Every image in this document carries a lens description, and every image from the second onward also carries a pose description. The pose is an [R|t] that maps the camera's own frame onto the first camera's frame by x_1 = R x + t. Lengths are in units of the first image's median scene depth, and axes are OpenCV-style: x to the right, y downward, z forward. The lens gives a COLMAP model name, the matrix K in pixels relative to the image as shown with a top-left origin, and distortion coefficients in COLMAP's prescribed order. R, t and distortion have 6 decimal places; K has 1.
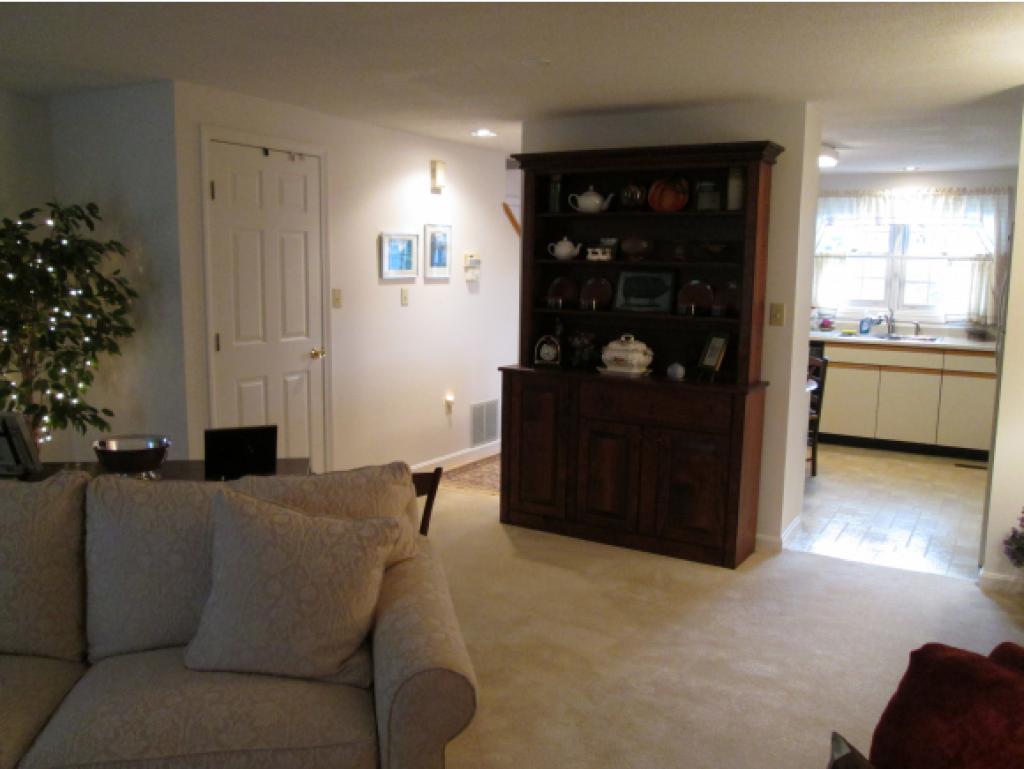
lens RADIAL K [[846.3, 0, 515.0], [0, 846.3, 389.3], [0, 0, 1]] dist [-0.047573, 0.015819]
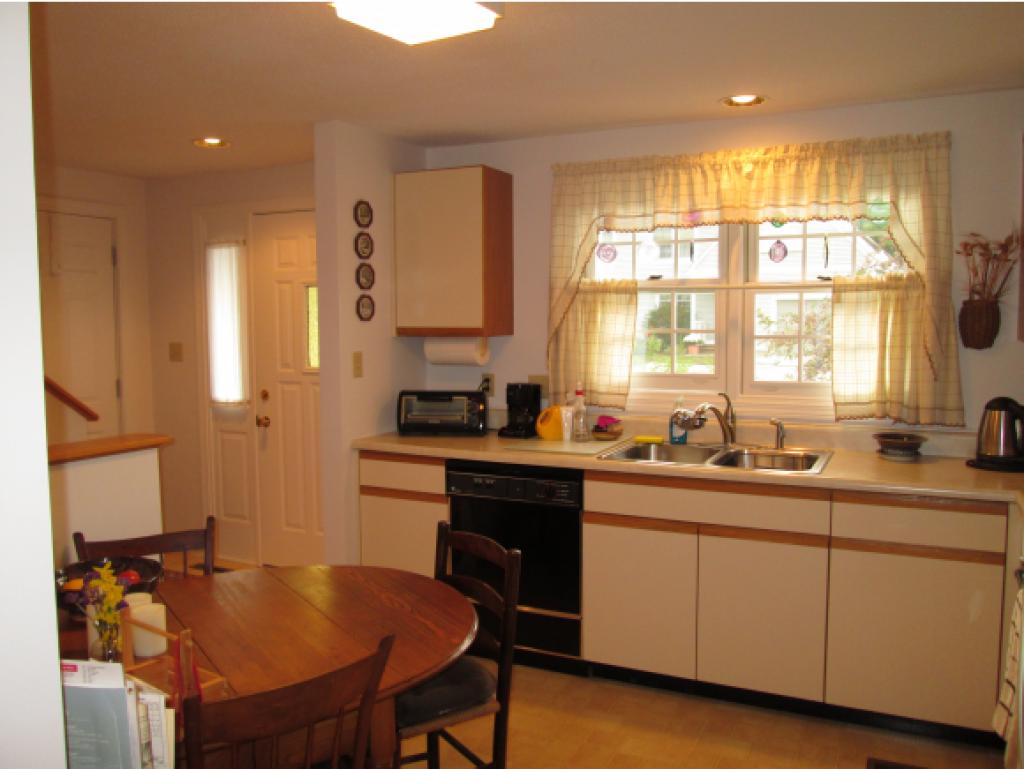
lens RADIAL K [[846.3, 0, 519.4], [0, 846.3, 380.1], [0, 0, 1]] dist [-0.047573, 0.015819]
pose [[0.996304, -0.021898, 0.083053, 0.300196], [0.028402, 0.996552, -0.077958, -0.071502], [-0.081060, 0.080028, 0.993491, 0.544125]]
